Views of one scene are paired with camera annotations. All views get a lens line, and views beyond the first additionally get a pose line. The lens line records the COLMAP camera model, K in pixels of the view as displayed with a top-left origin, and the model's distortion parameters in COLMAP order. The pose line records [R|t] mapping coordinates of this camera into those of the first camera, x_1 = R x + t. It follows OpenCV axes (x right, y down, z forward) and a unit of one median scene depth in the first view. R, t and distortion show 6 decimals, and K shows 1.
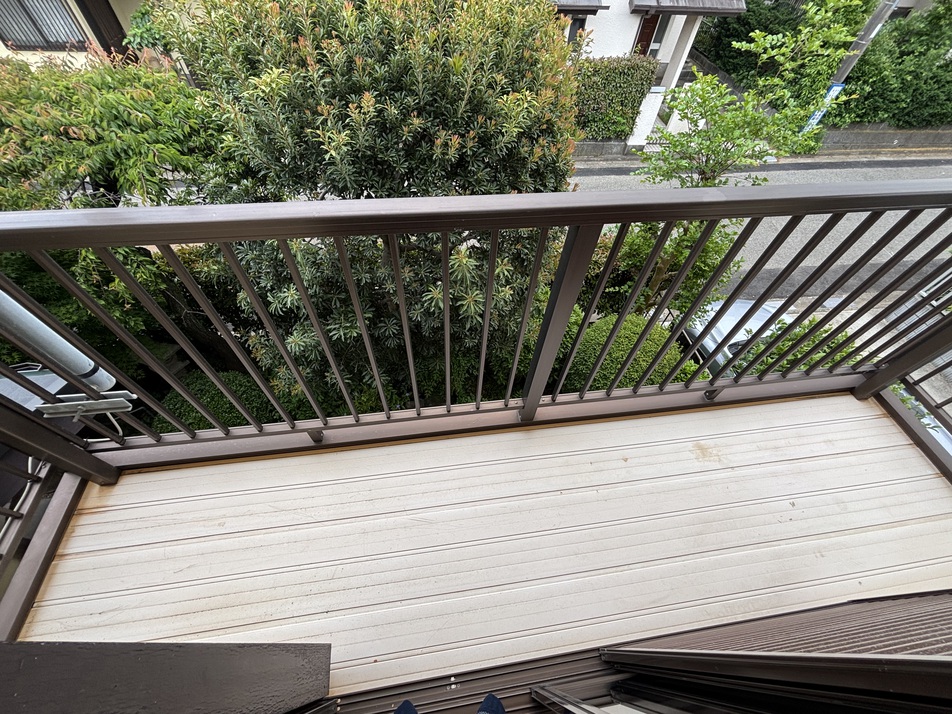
lens RADIAL K [[384.4, 0, 473.8], [0, 384.4, 357.9], [0, 0, 1]] dist [0.001757, 0.000151]
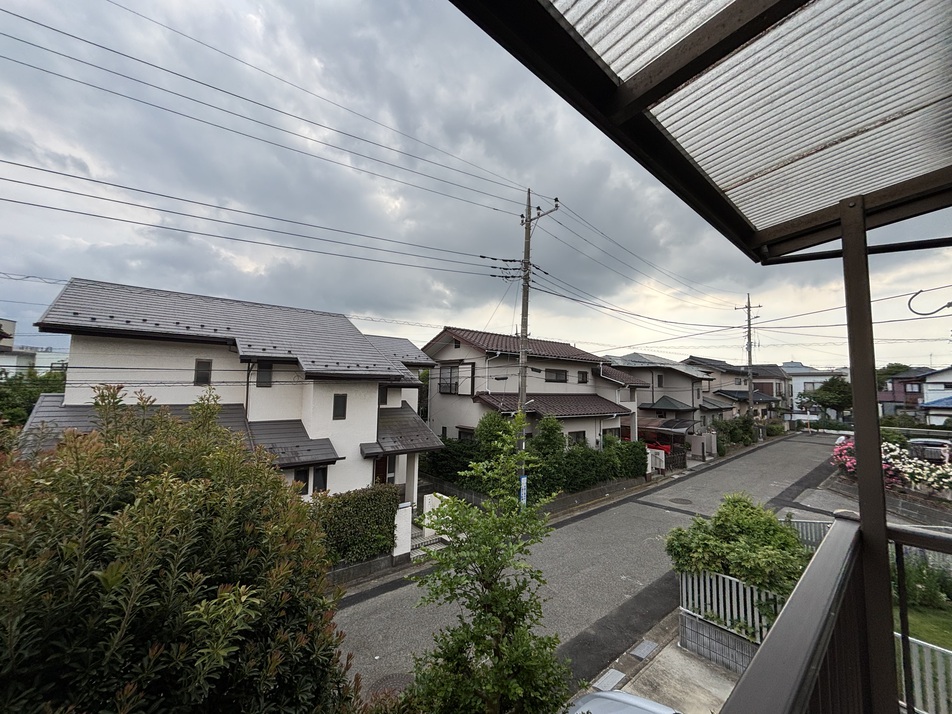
lens RADIAL K [[384.4, 0, 474.6], [0, 384.4, 352.8], [0, 0, 1]] dist [0.001757, 0.000151]
pose [[0.835665, 0.014980, 0.549035, 0.093183], [0.451922, 0.549344, -0.702842, -0.237650], [-0.312138, 0.835462, 0.452298, 0.207536]]
